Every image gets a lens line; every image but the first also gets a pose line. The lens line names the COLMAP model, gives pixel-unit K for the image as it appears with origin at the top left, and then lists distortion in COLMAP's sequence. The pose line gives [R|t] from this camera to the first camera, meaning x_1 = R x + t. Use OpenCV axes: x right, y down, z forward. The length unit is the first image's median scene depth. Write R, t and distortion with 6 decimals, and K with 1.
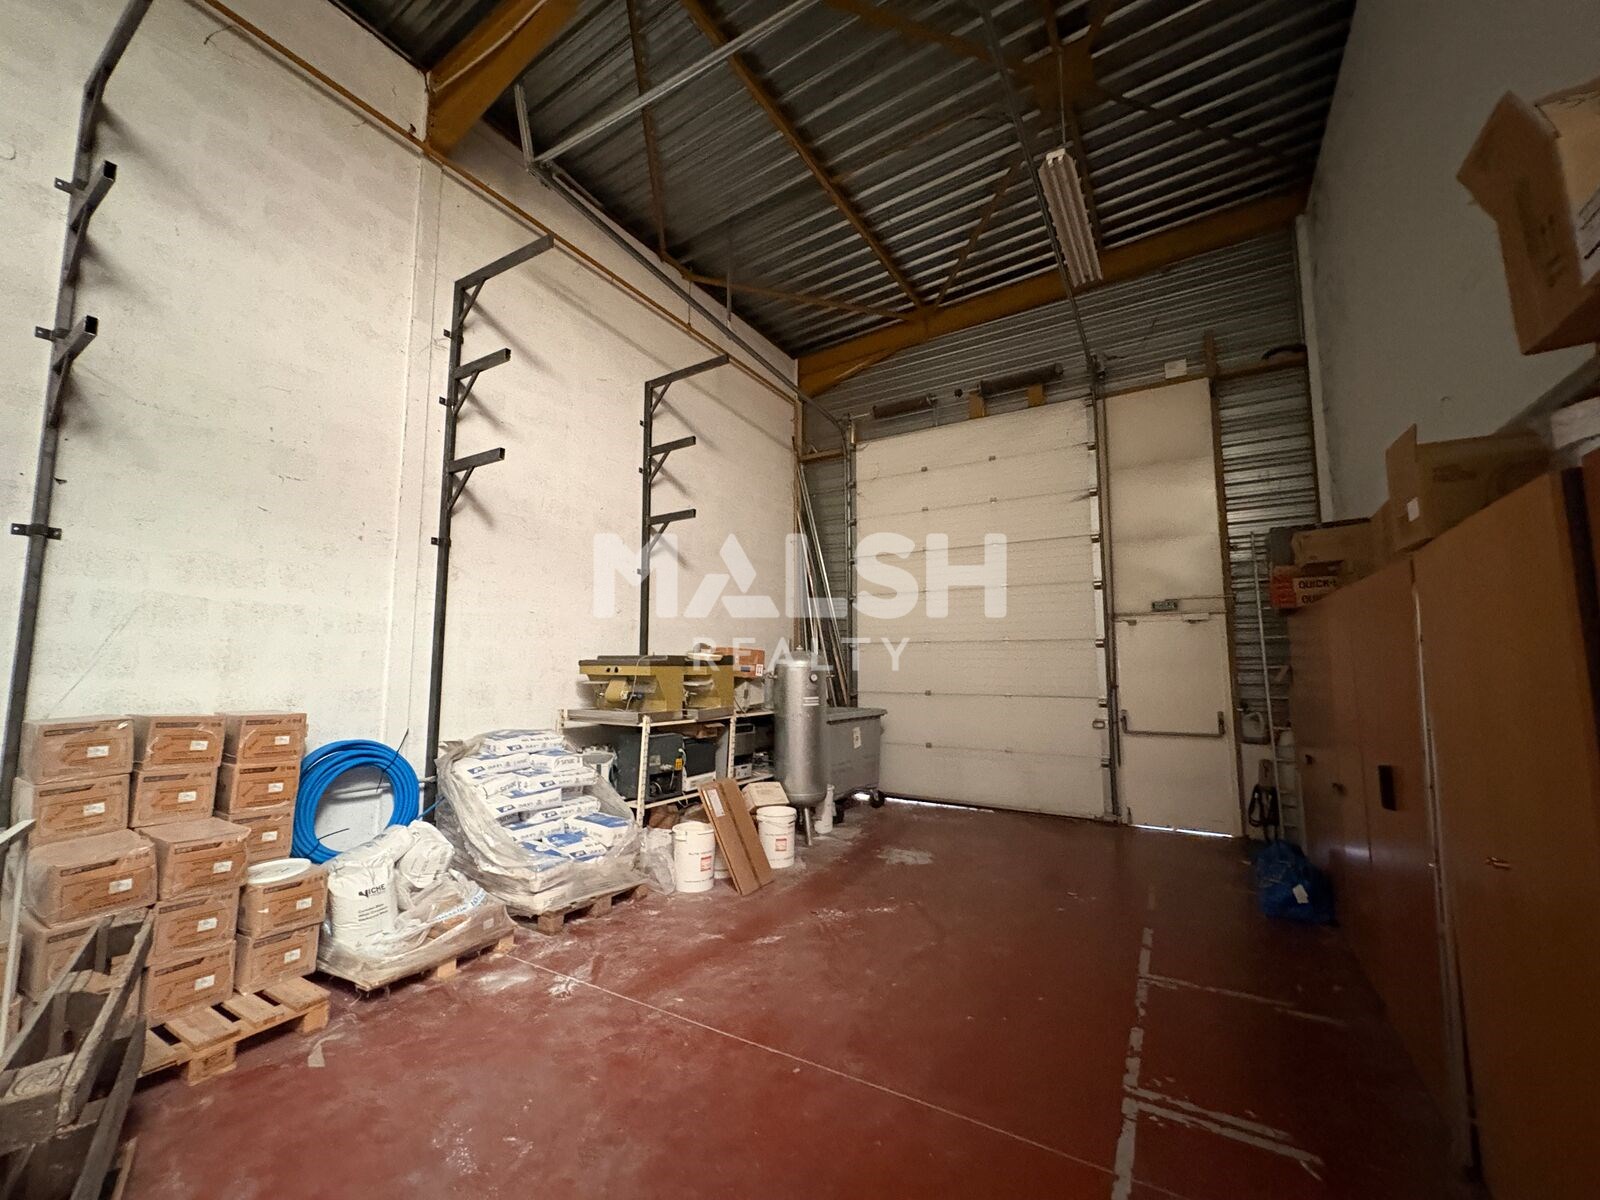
lens RADIAL K [[636.8, 0, 800.0], [0, 636.8, 600.0], [0, 0, 1]] dist [0.001038, -0.000014]
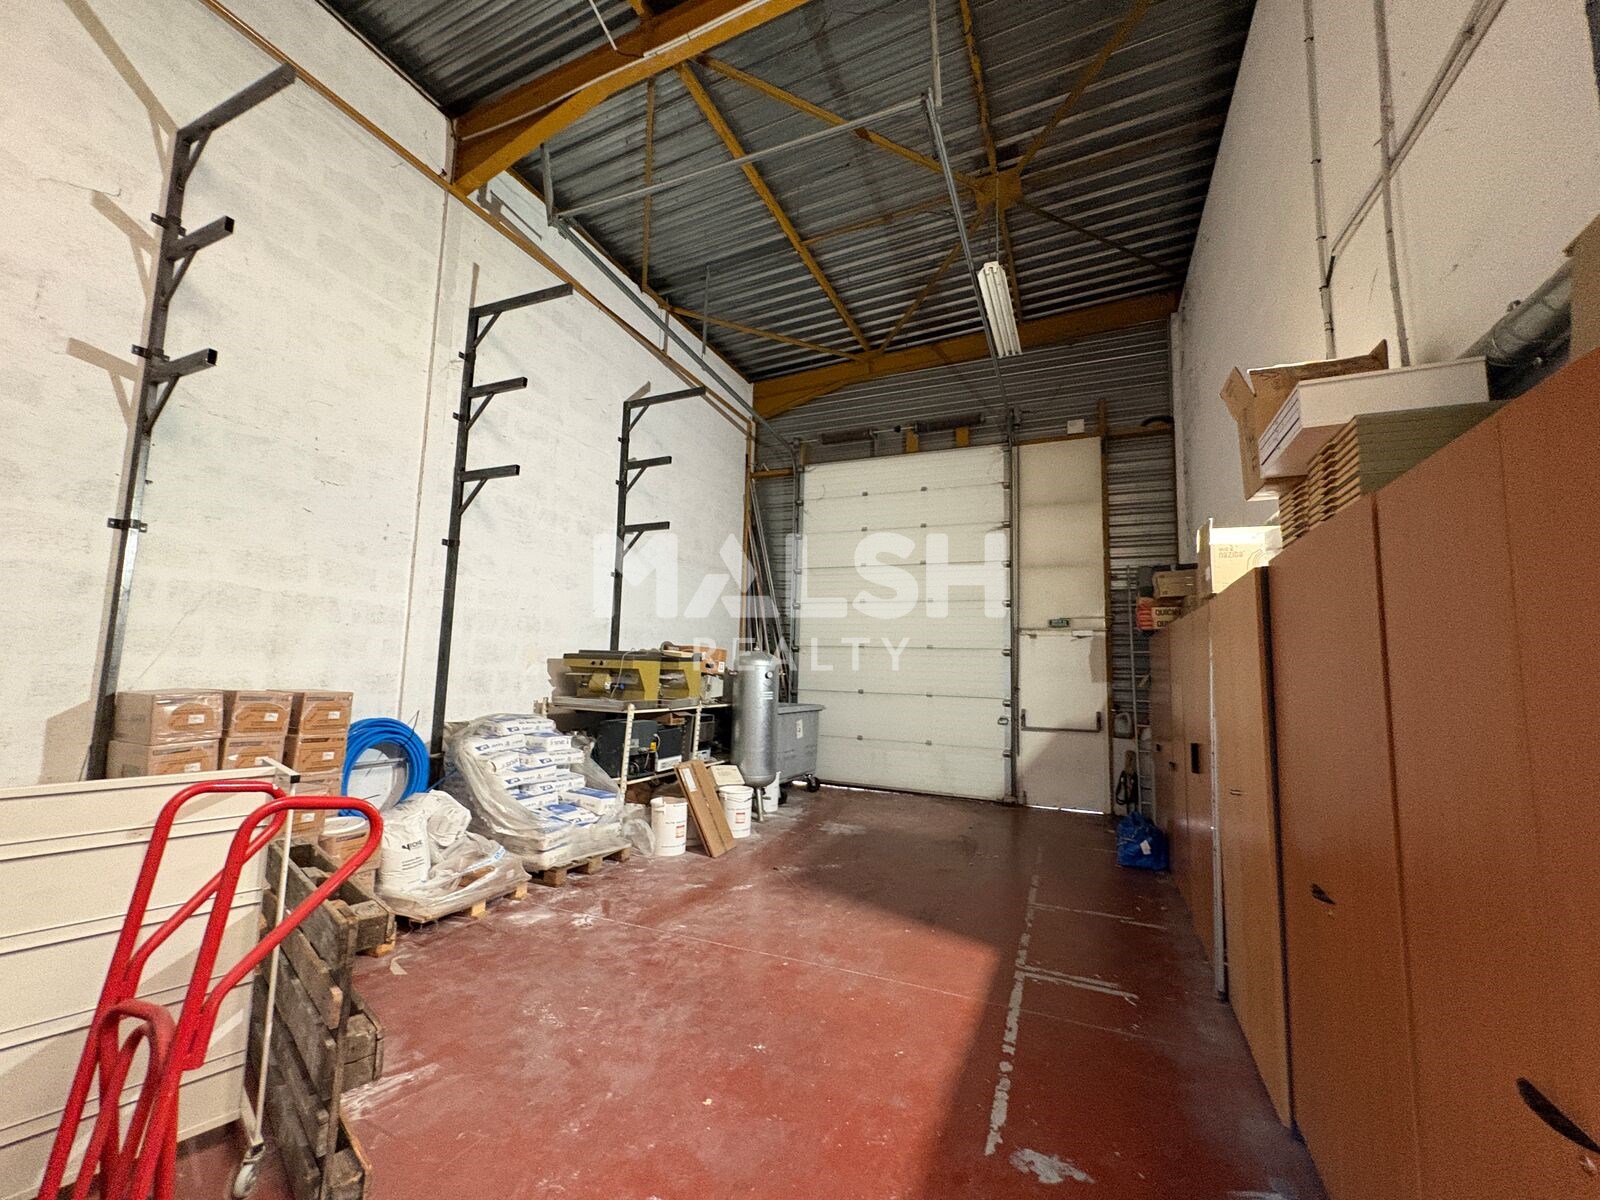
lens RADIAL K [[642.9, 0, 800.0], [0, 642.9, 600.0], [0, 0, 1]] dist [0.000024, -0.000023]
pose [[0.990352, 0.041589, 0.132183, -0.096834], [-0.041456, 0.999133, -0.003761, -0.012481], [-0.132225, -0.001755, 0.991218, -0.179479]]
